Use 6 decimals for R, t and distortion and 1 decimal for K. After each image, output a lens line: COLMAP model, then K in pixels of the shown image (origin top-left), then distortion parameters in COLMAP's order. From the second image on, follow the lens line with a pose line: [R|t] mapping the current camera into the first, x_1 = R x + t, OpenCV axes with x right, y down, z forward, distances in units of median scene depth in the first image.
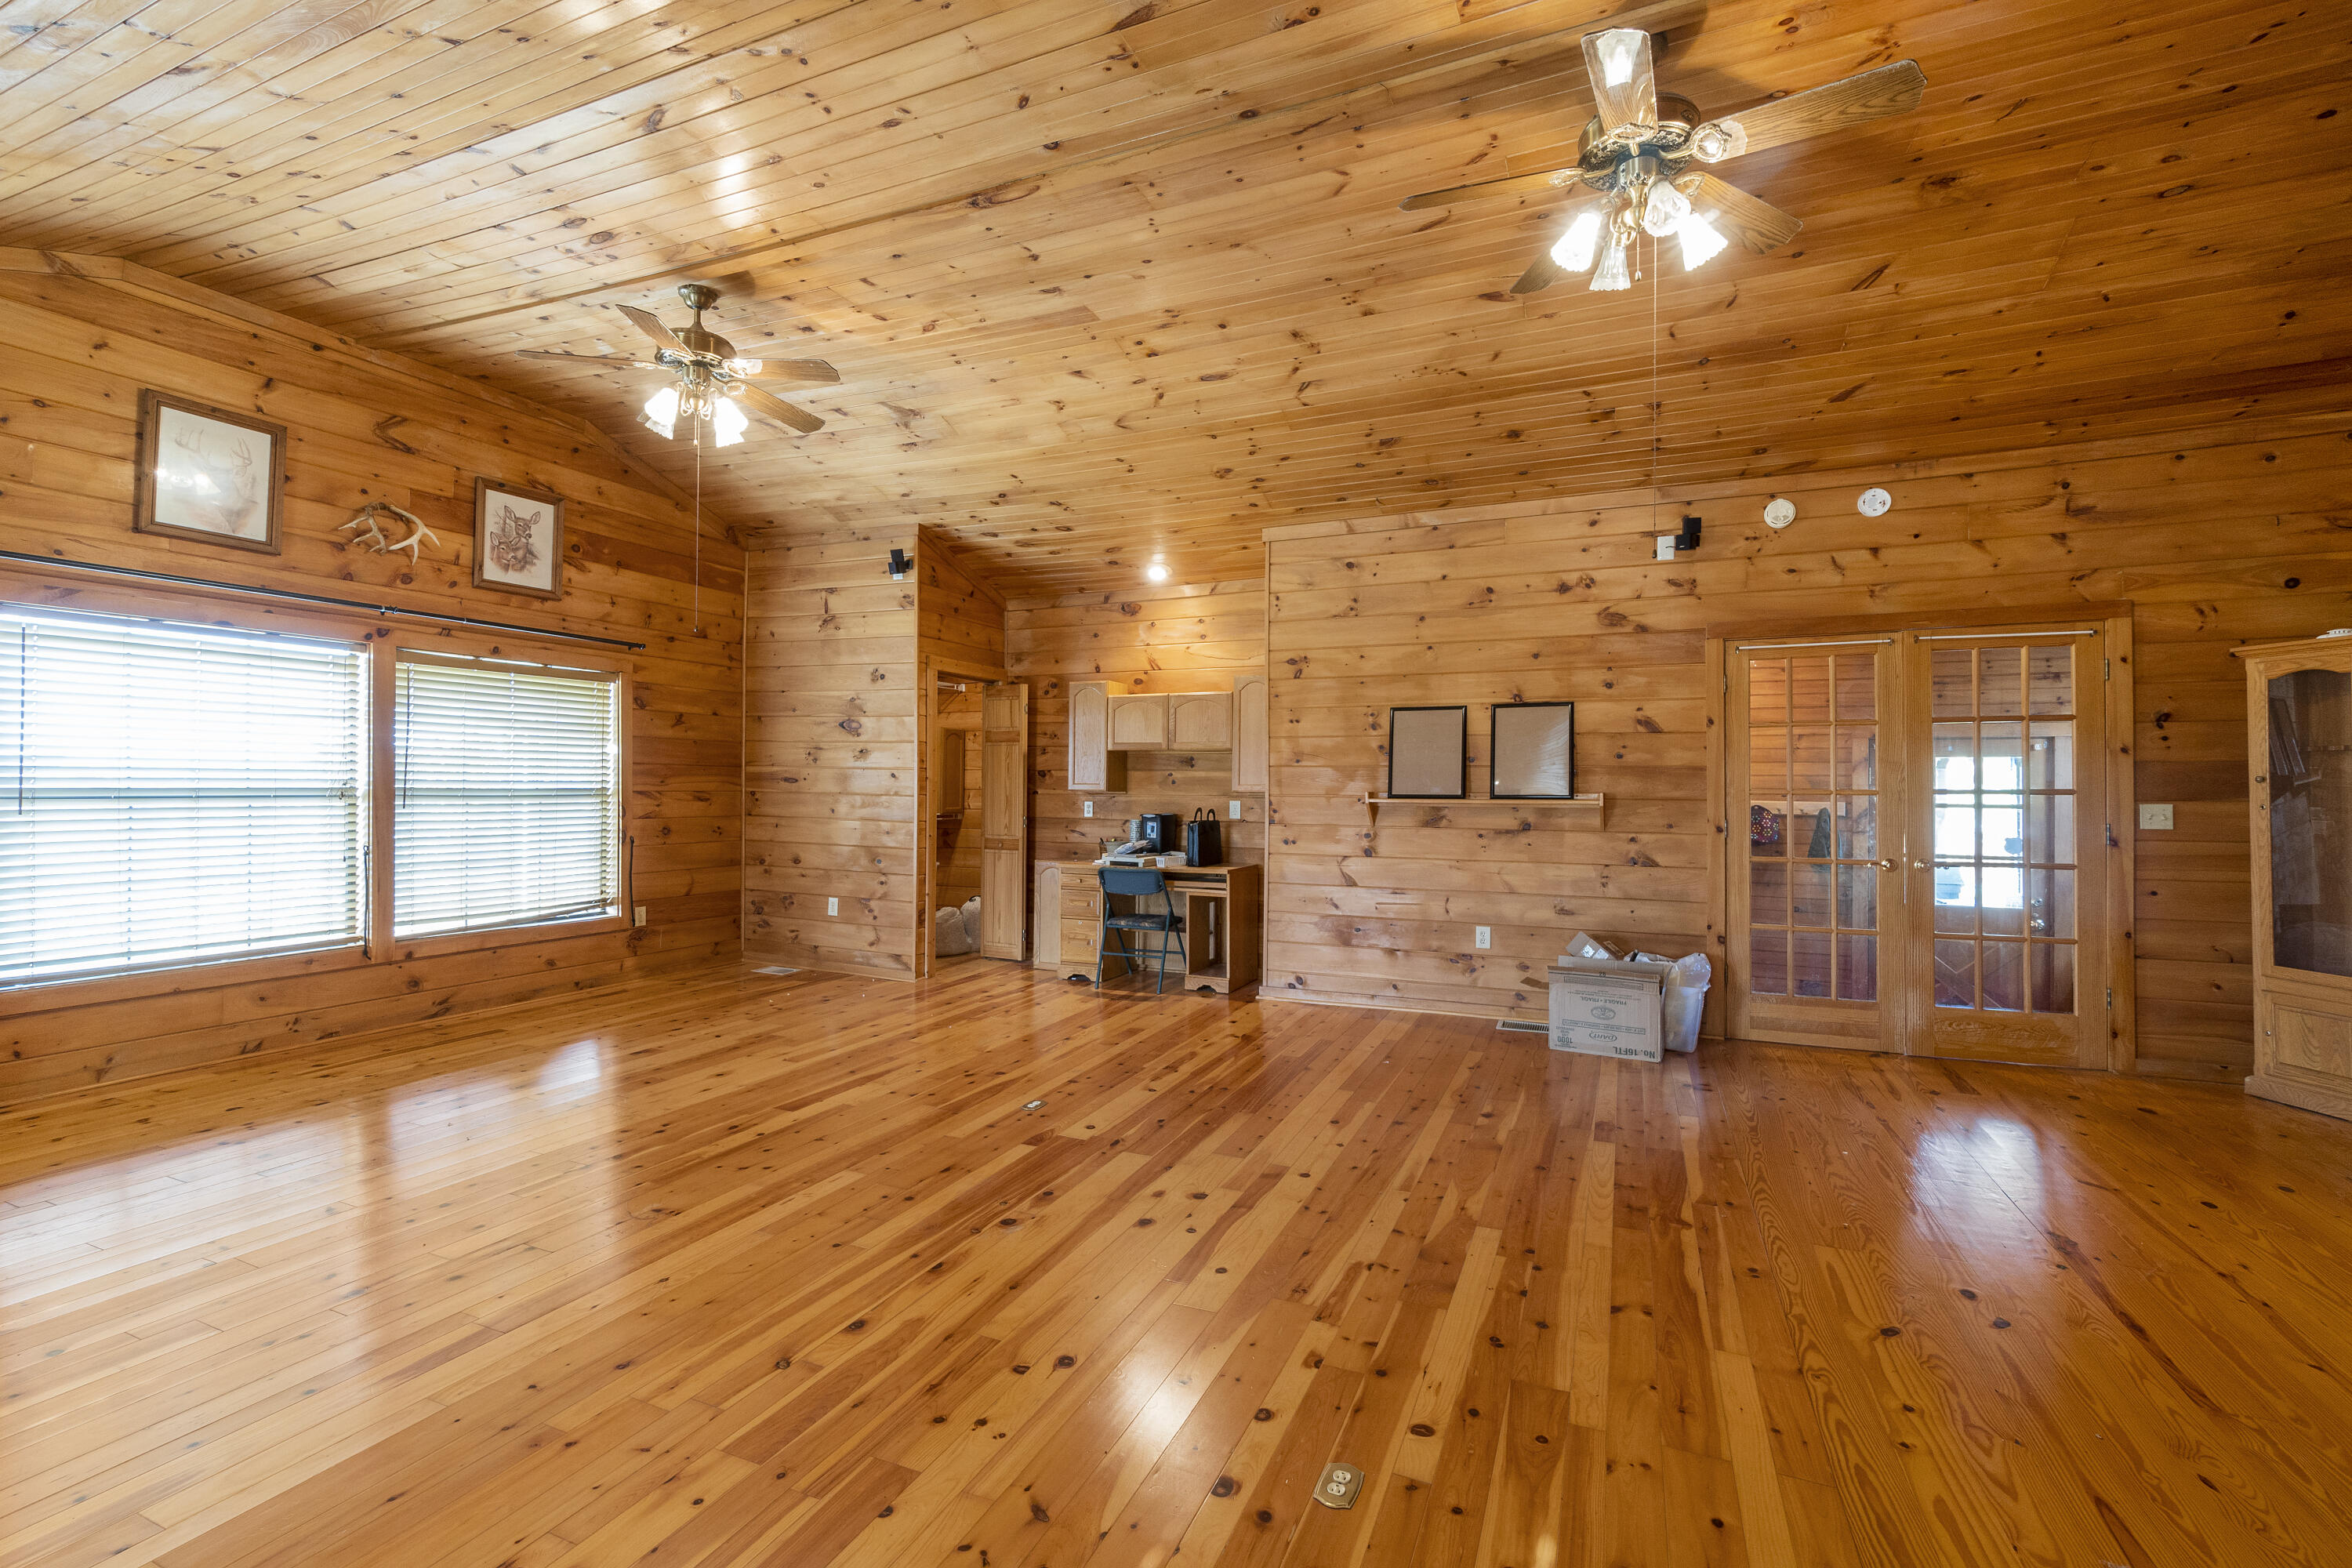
lens RADIAL K [[1027.5, 0, 1175.7], [0, 1027.5, 786.9], [0, 0, 1]] dist [-0.001935, -0.000223]
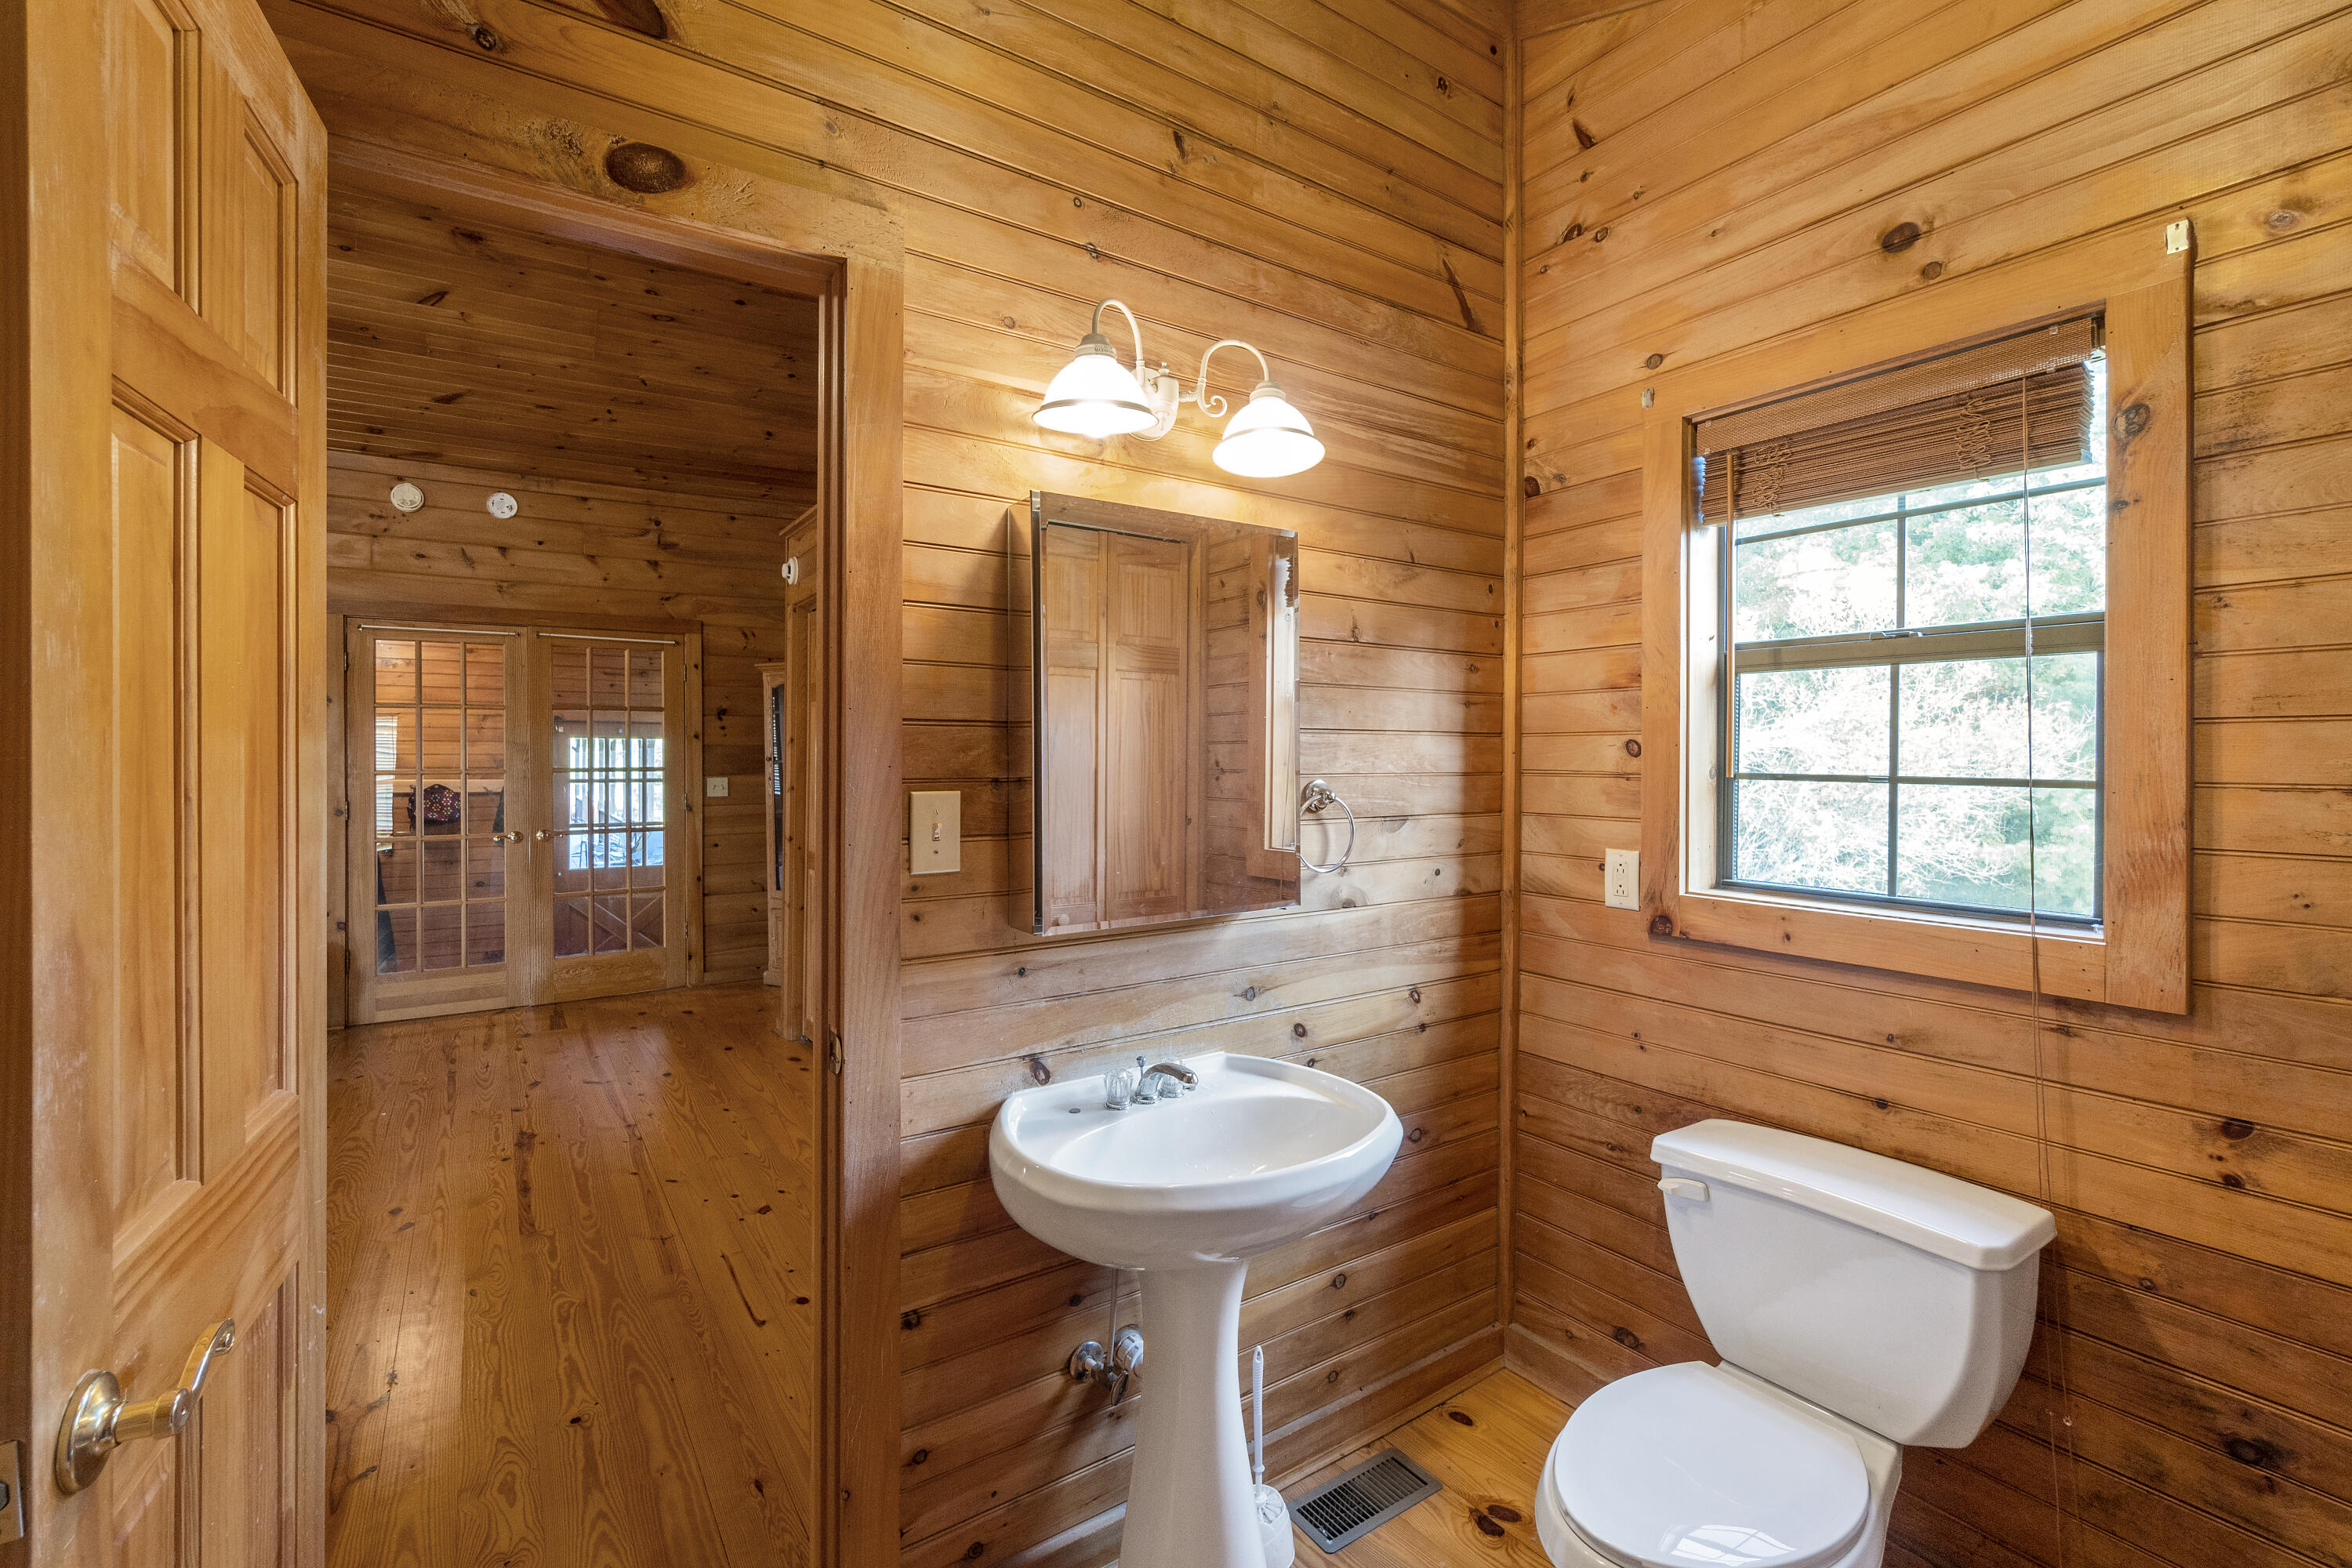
lens RADIAL K [[1027.5, 0, 1177.9], [0, 1027.5, 759.5], [0, 0, 1]] dist [-0.001935, -0.000223]
pose [[0.536975, -0.003982, 0.843589, 0.152331], [0.005851, 0.999982, 0.000996, -0.004172], [-0.843578, 0.004401, 0.536989, -0.202285]]
